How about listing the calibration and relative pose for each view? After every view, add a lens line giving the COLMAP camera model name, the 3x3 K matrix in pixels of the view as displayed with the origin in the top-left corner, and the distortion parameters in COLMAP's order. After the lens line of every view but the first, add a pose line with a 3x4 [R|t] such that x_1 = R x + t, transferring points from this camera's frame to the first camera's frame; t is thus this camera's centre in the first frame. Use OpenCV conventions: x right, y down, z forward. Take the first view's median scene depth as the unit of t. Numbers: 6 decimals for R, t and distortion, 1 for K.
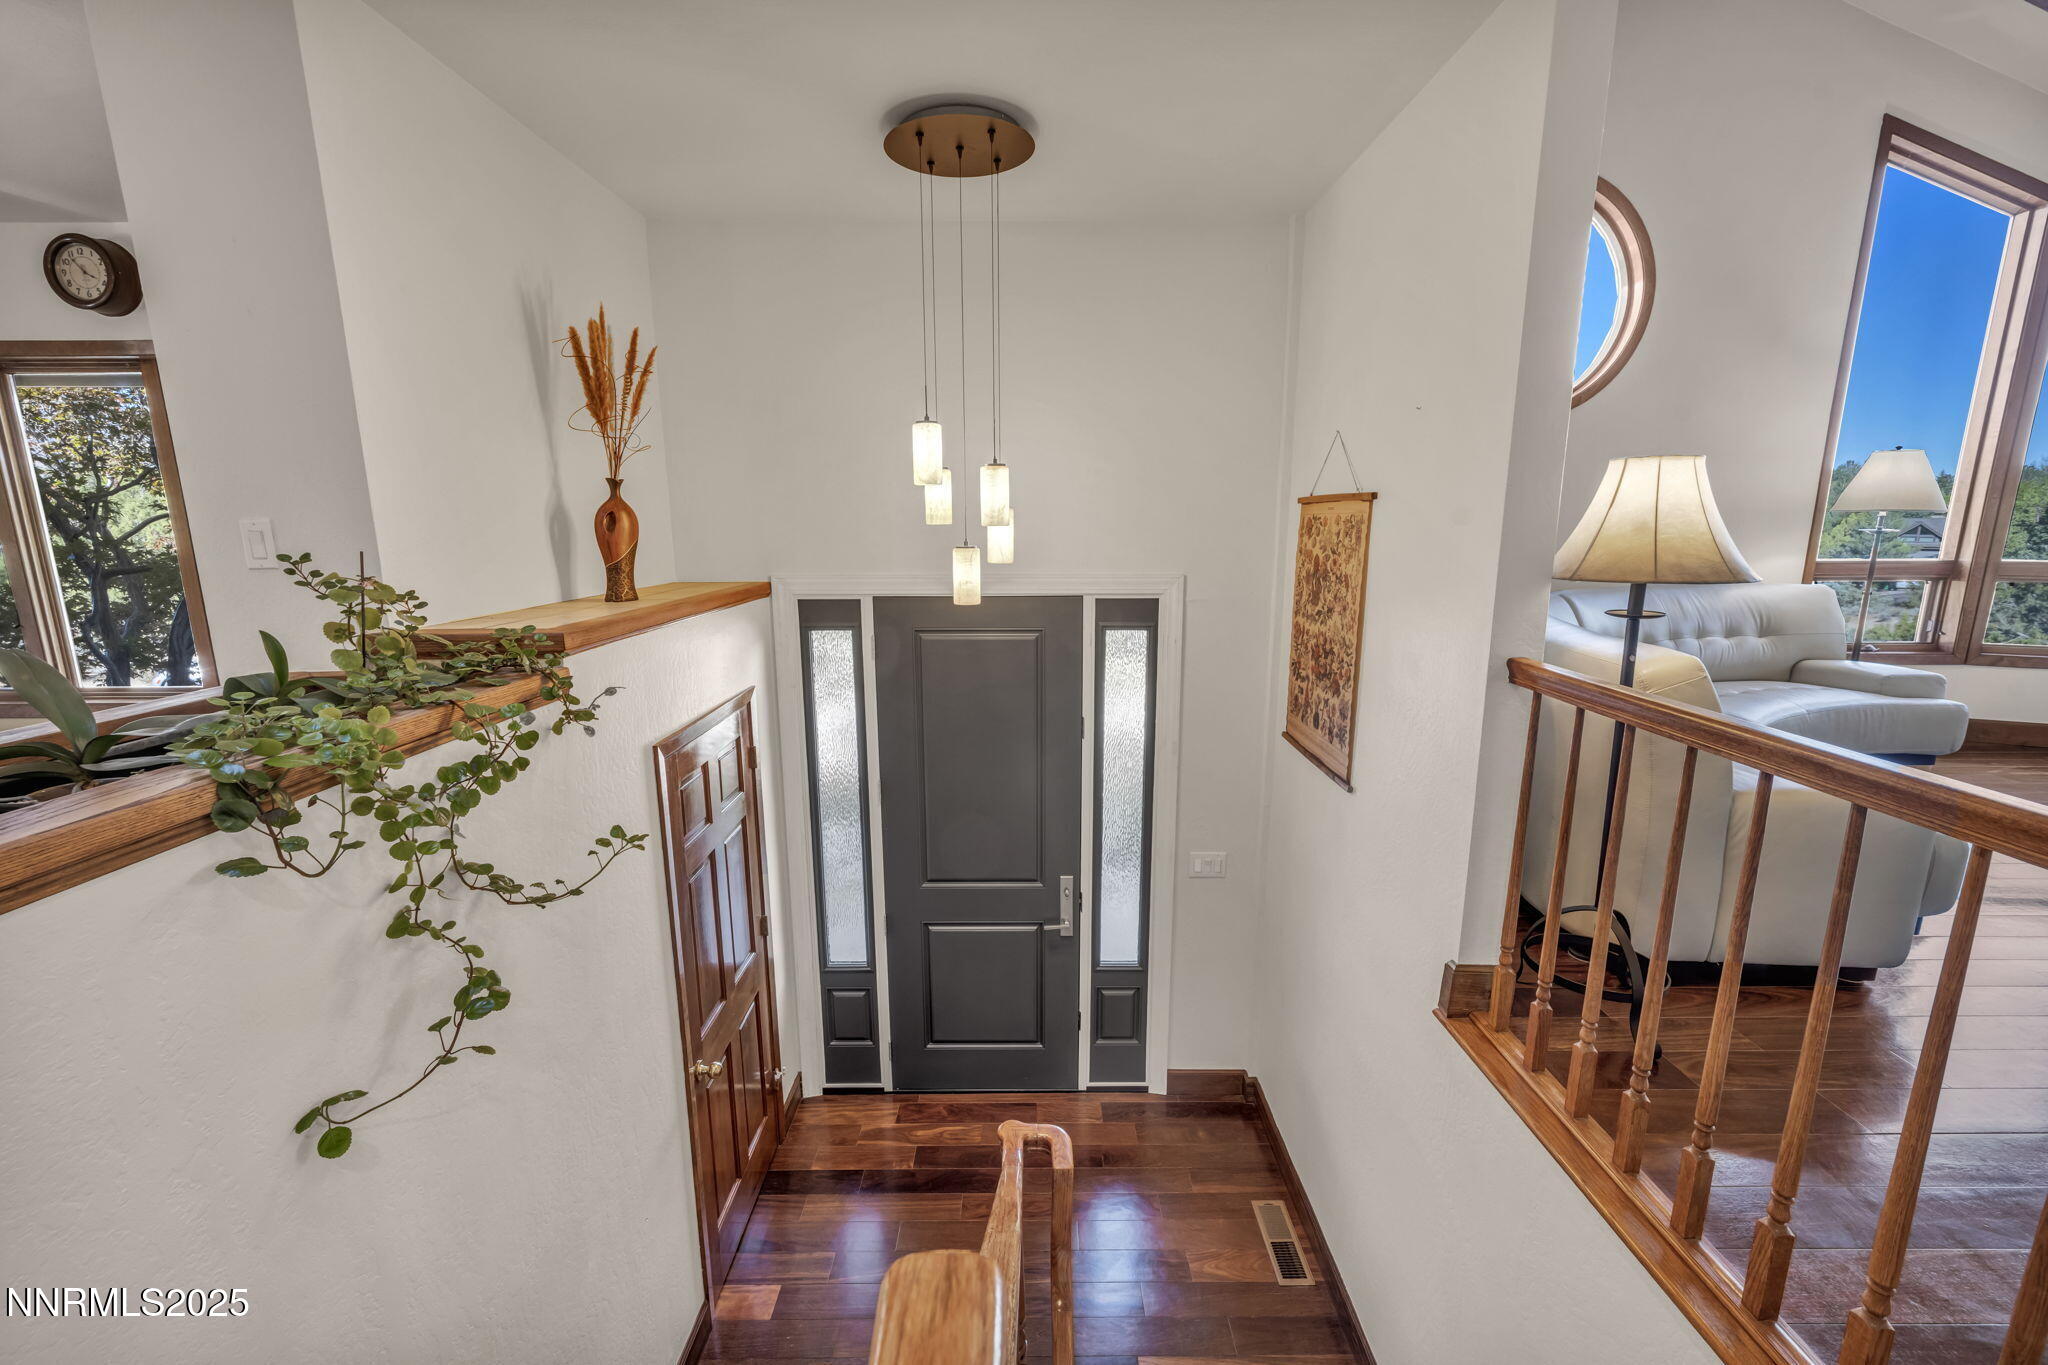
lens RADIAL K [[834.7, 0, 1030.3], [0, 834.7, 686.1], [0, 0, 1]] dist [0.001166, -0.001188]
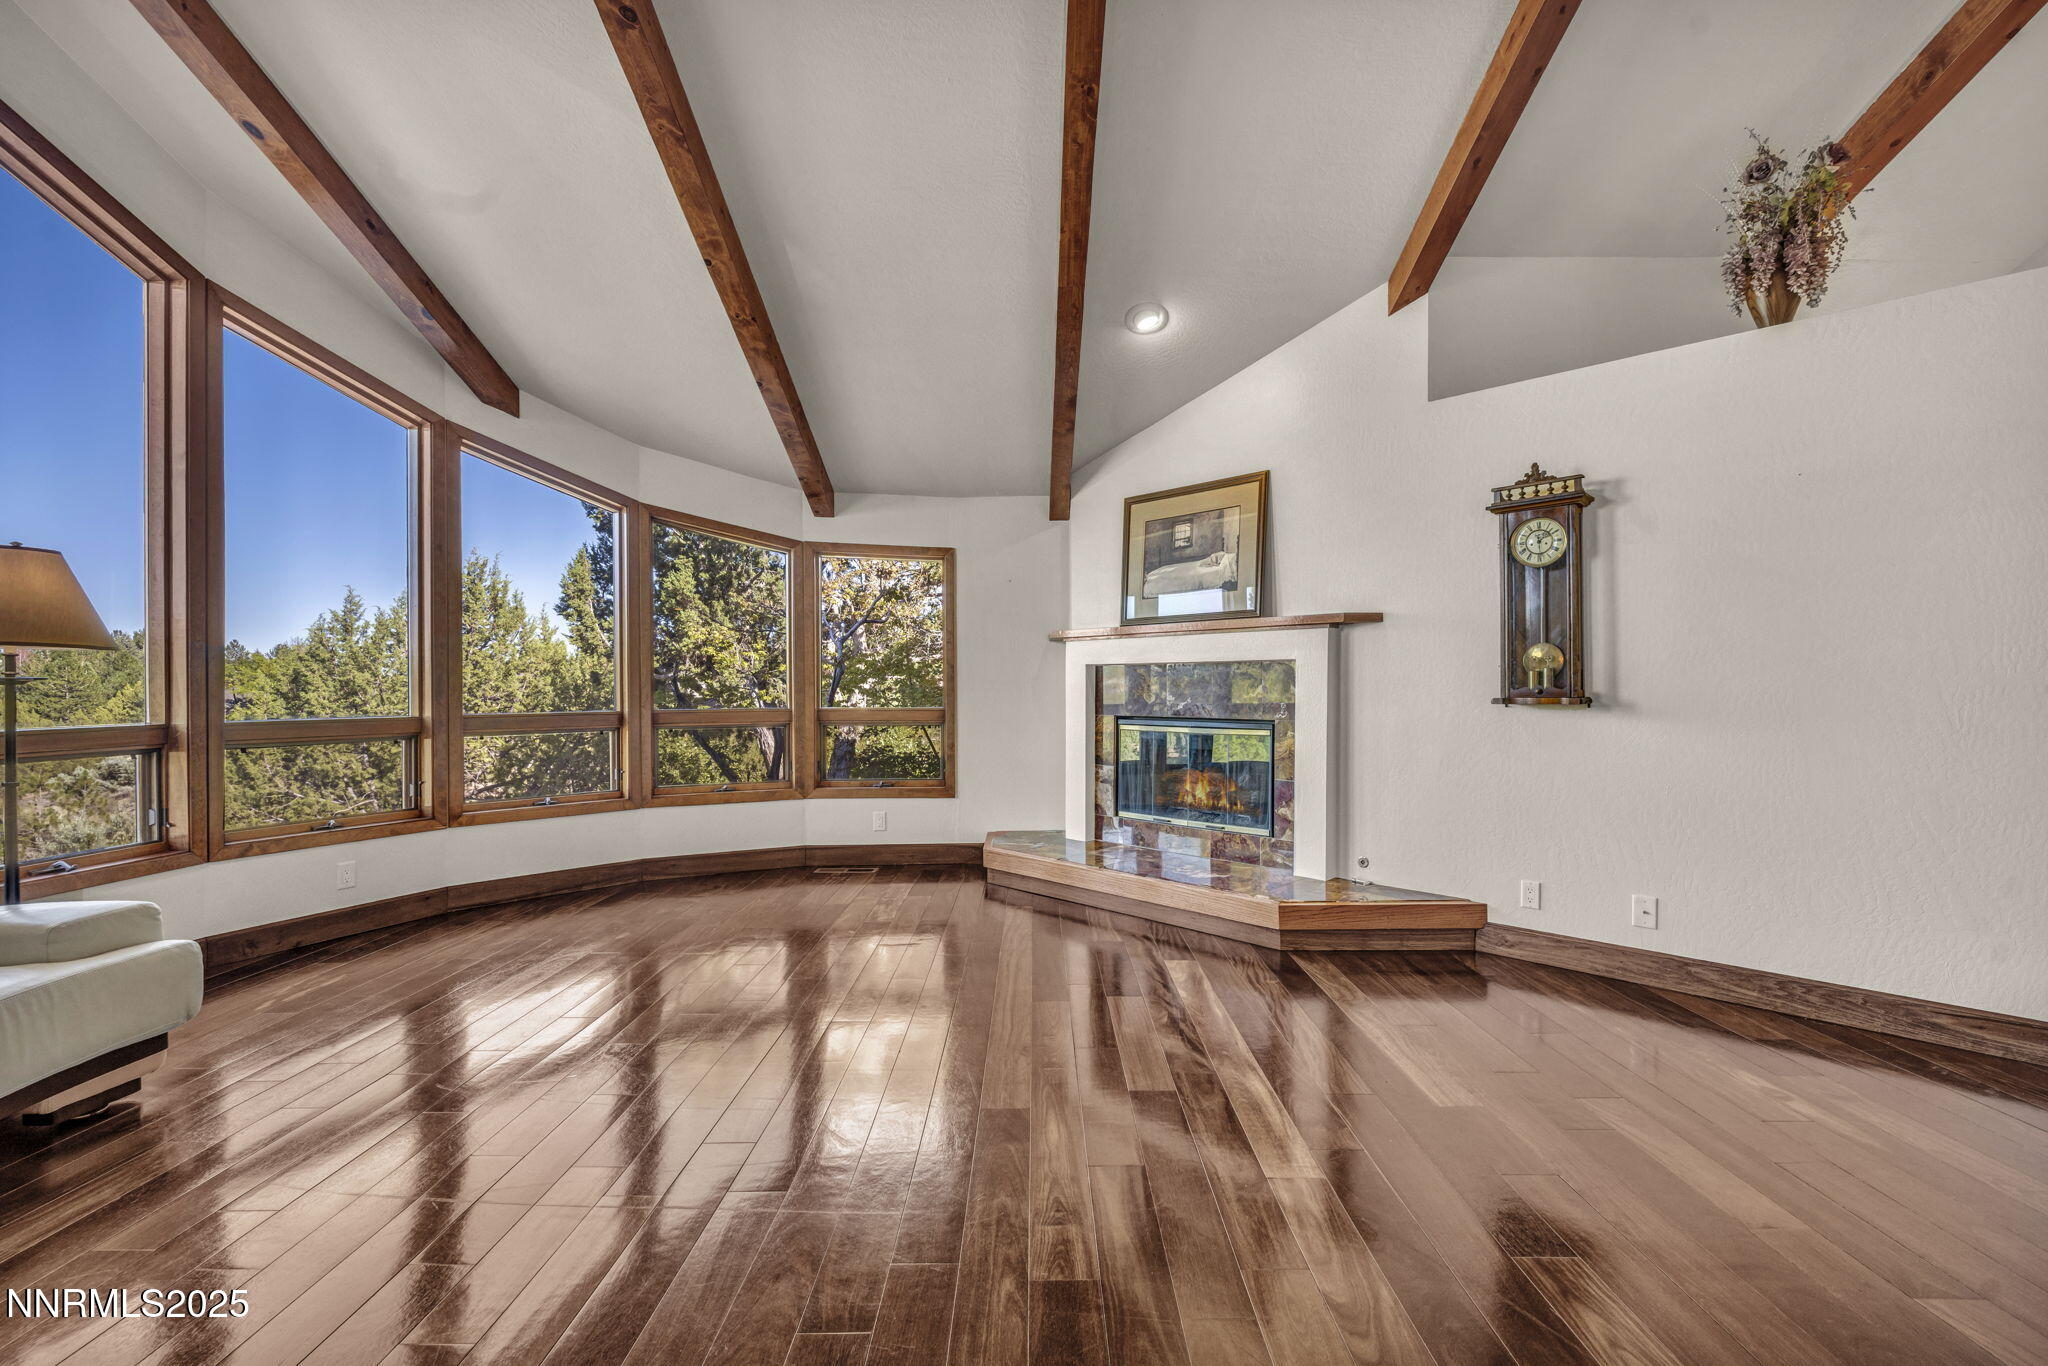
lens RADIAL K [[834.7, 0, 1014.2], [0, 834.7, 686.4], [0, 0, 1]] dist [0.001166, -0.001188]
pose [[-0.000673, 0.001319, 0.999999, 0.511757], [0.201013, 0.979588, -0.001157, -0.045758], [-0.979588, 0.201012, -0.000925, 0.363874]]
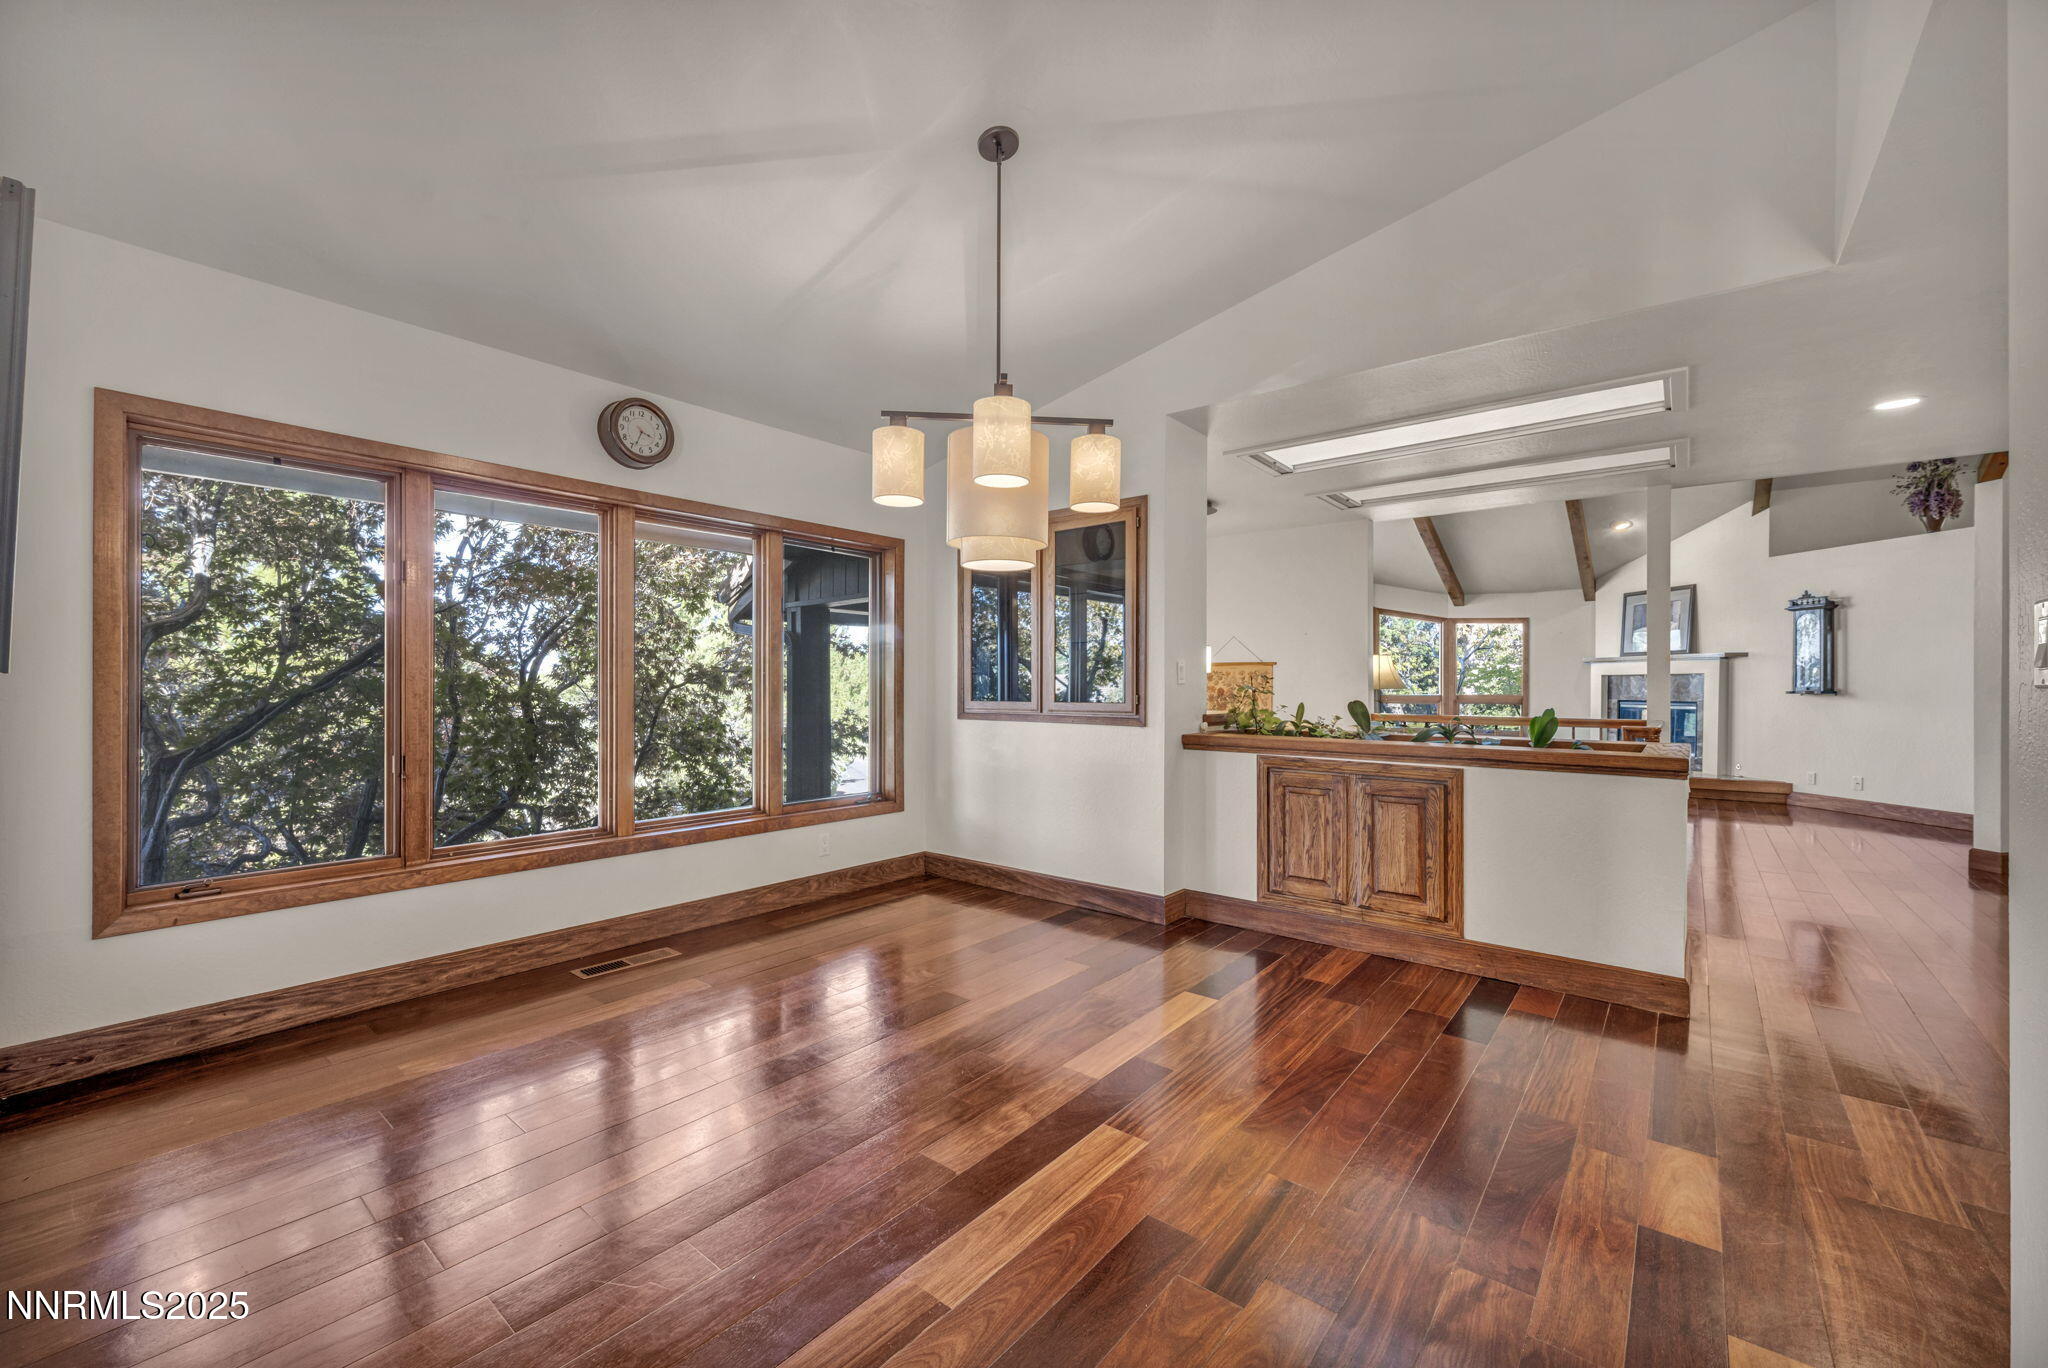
lens RADIAL K [[834.7, 0, 1019.6], [0, 834.7, 680.9], [0, 0, 1]] dist [0.001166, -0.001188]
pose [[0.622445, 0.002484, 0.782660, -1.583872], [0.154664, 0.979885, -0.126114, 0.015484], [-0.767230, 0.199548, 0.609540, 0.027794]]
